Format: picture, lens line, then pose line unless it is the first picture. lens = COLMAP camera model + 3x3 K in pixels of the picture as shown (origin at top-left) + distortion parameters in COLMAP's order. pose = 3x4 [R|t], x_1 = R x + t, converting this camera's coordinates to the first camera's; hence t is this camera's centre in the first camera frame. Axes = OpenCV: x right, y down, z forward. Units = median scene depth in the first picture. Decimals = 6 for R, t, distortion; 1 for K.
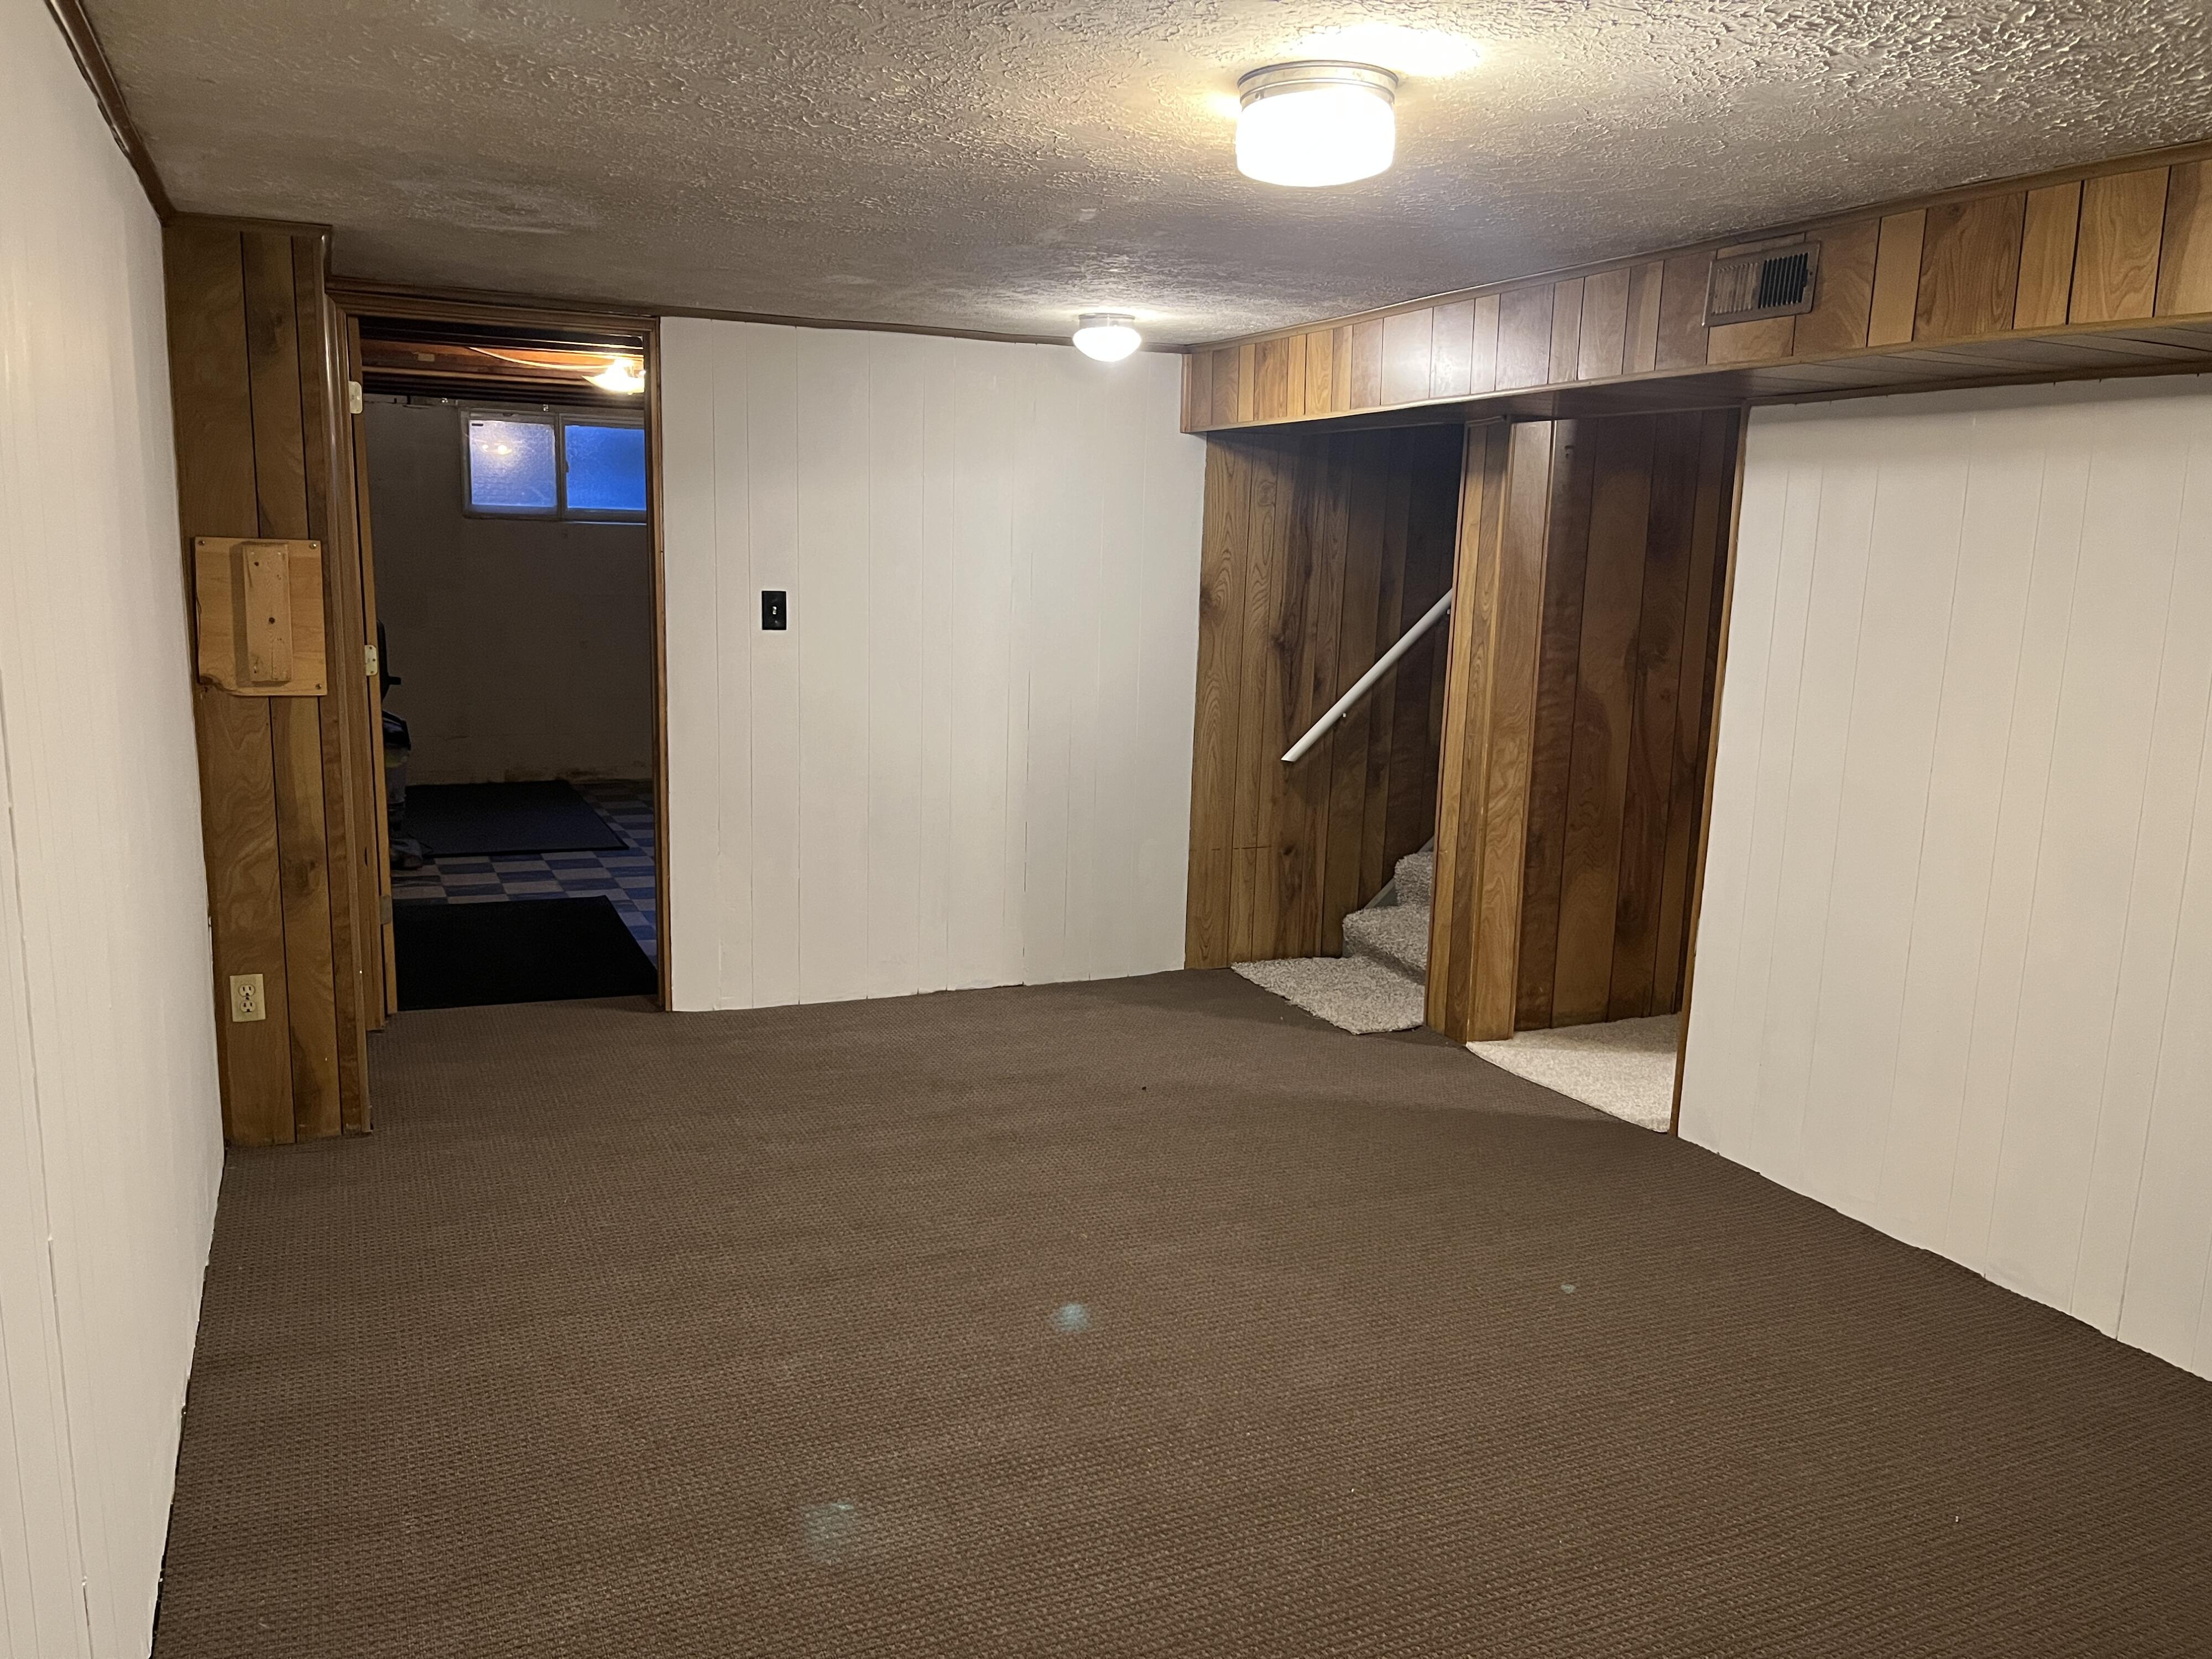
lens RADIAL K [[1683.4, 0, 1106.0], [0, 1683.4, 829.5], [0, 0, 1]] dist [0.099438, -0.133235]
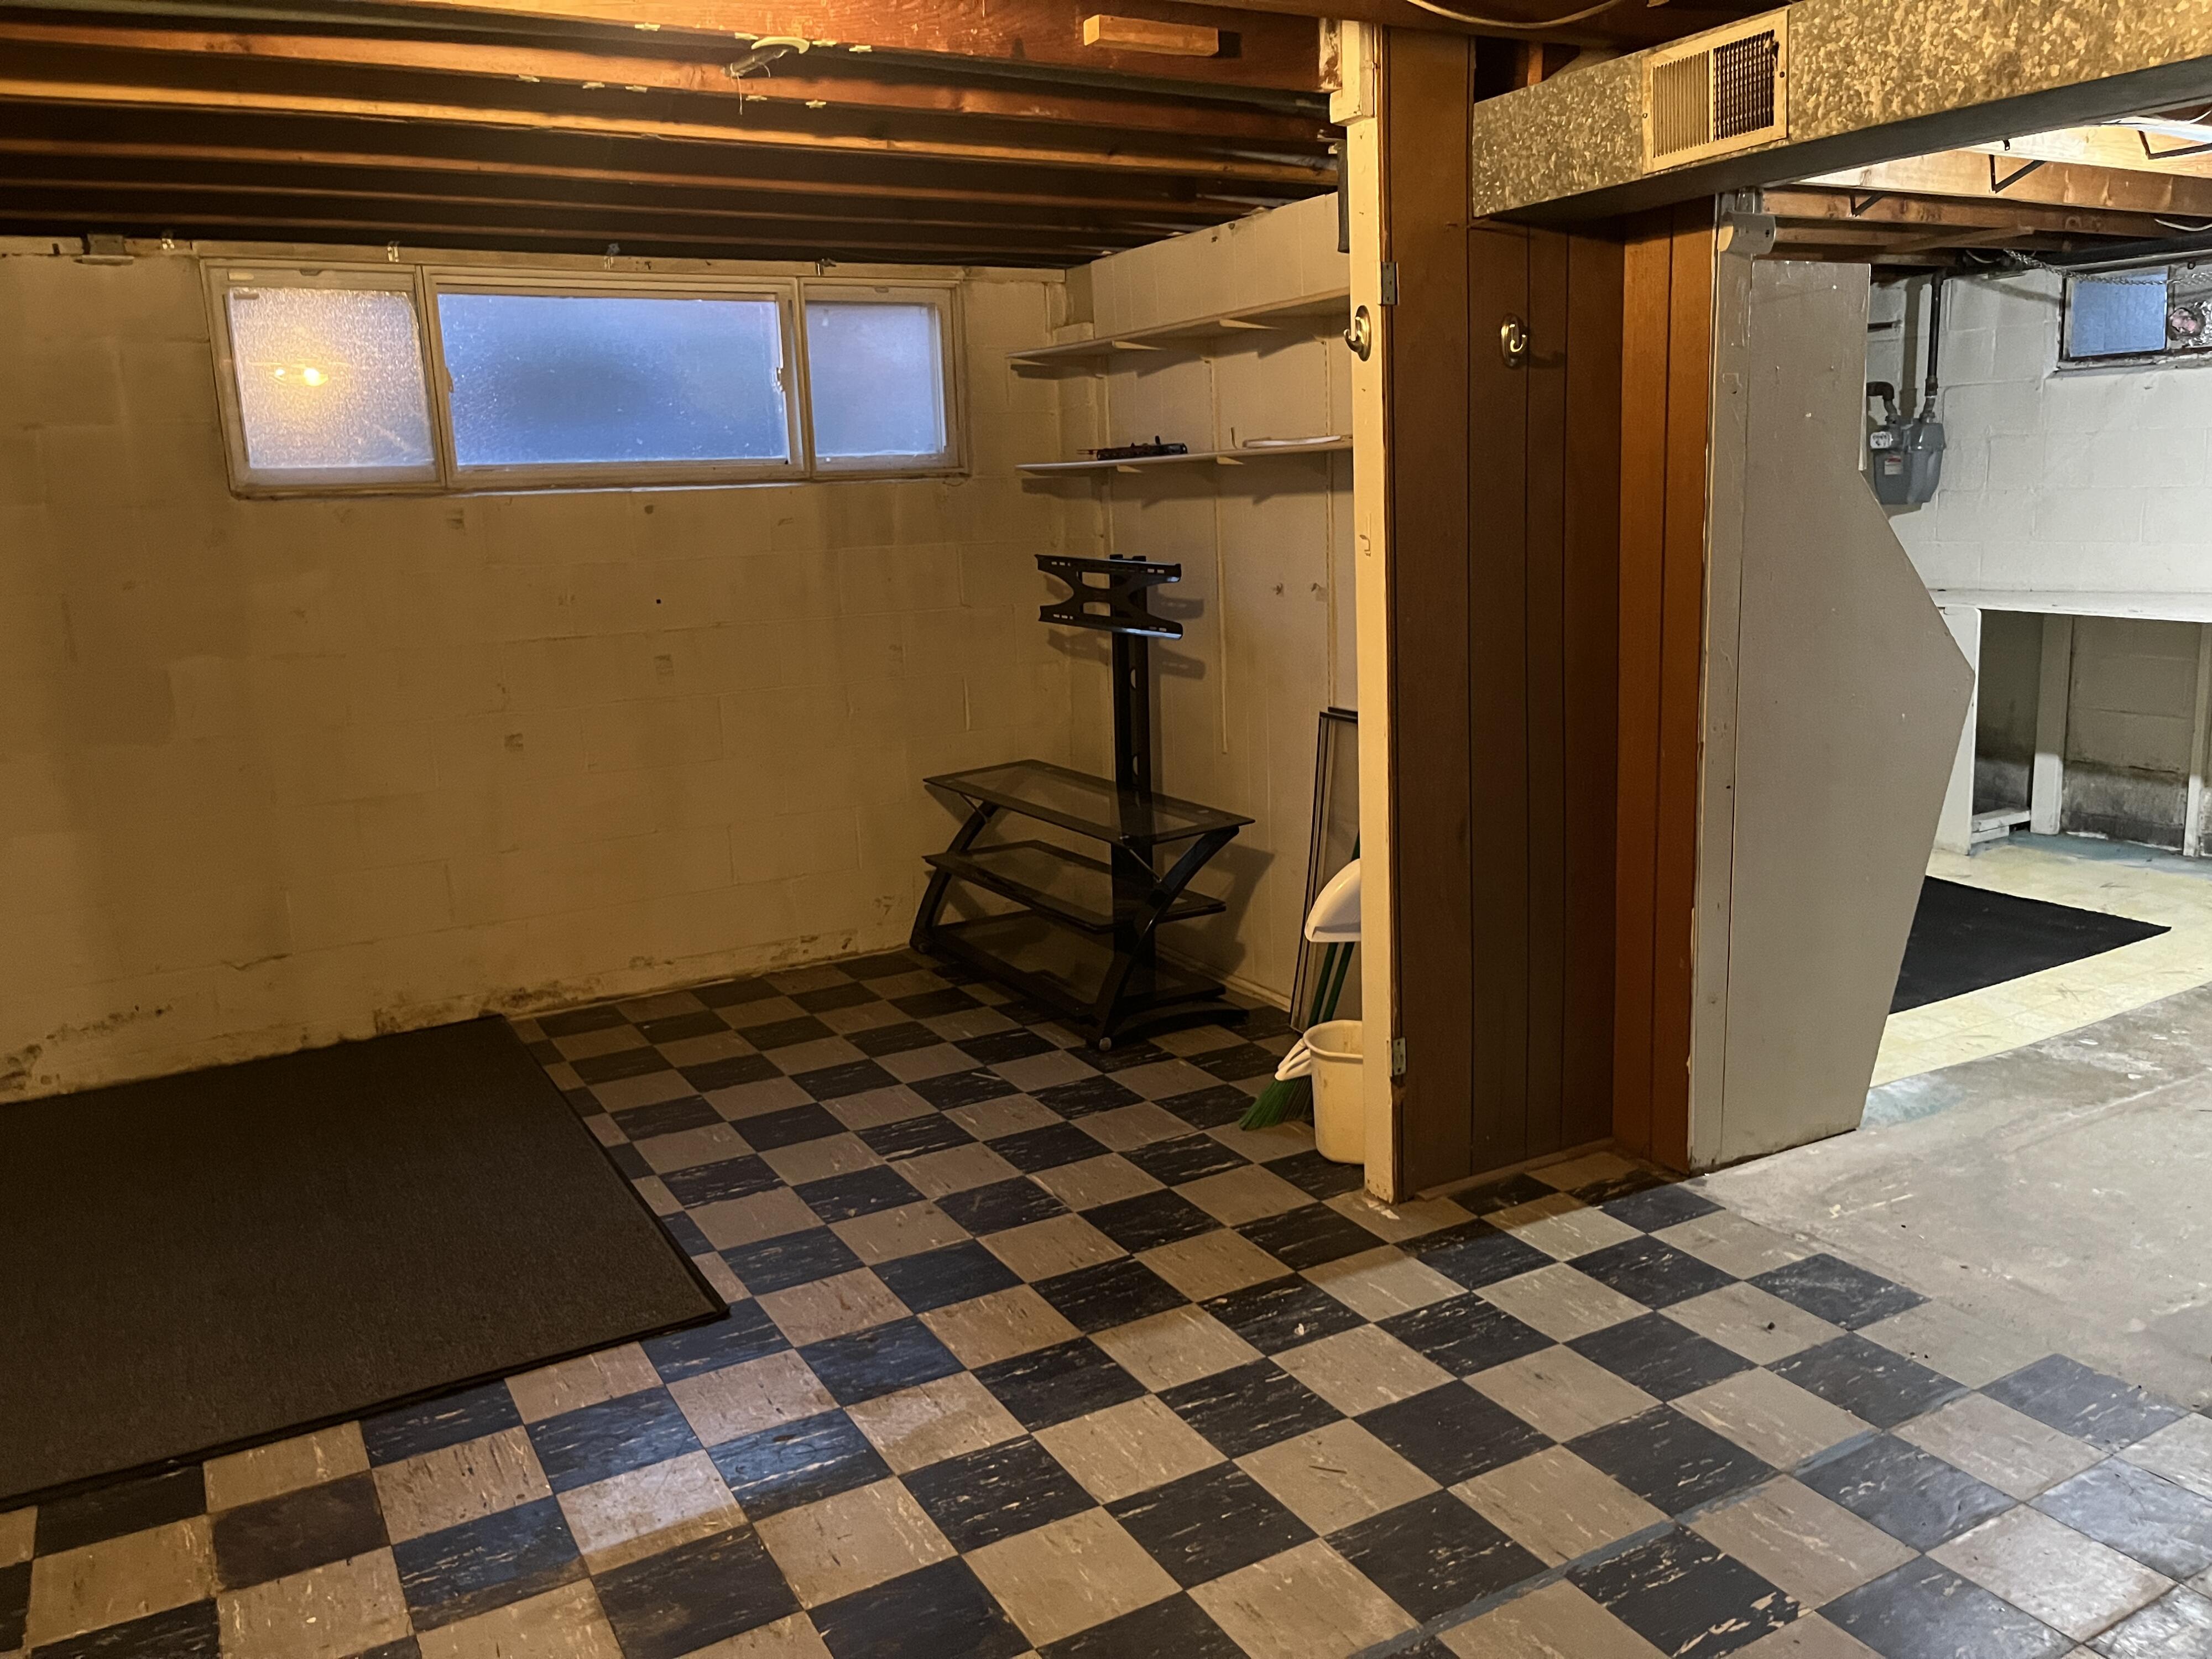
lens RADIAL K [[1683.4, 0, 1106.0], [0, 1683.4, 829.5], [0, 0, 1]] dist [0.099438, -0.133235]
pose [[0.994666, -0.073978, 0.071877, -0.176439], [0.070569, 0.996309, 0.048861, -0.097076], [-0.075226, -0.043528, 0.996216, 0.500649]]
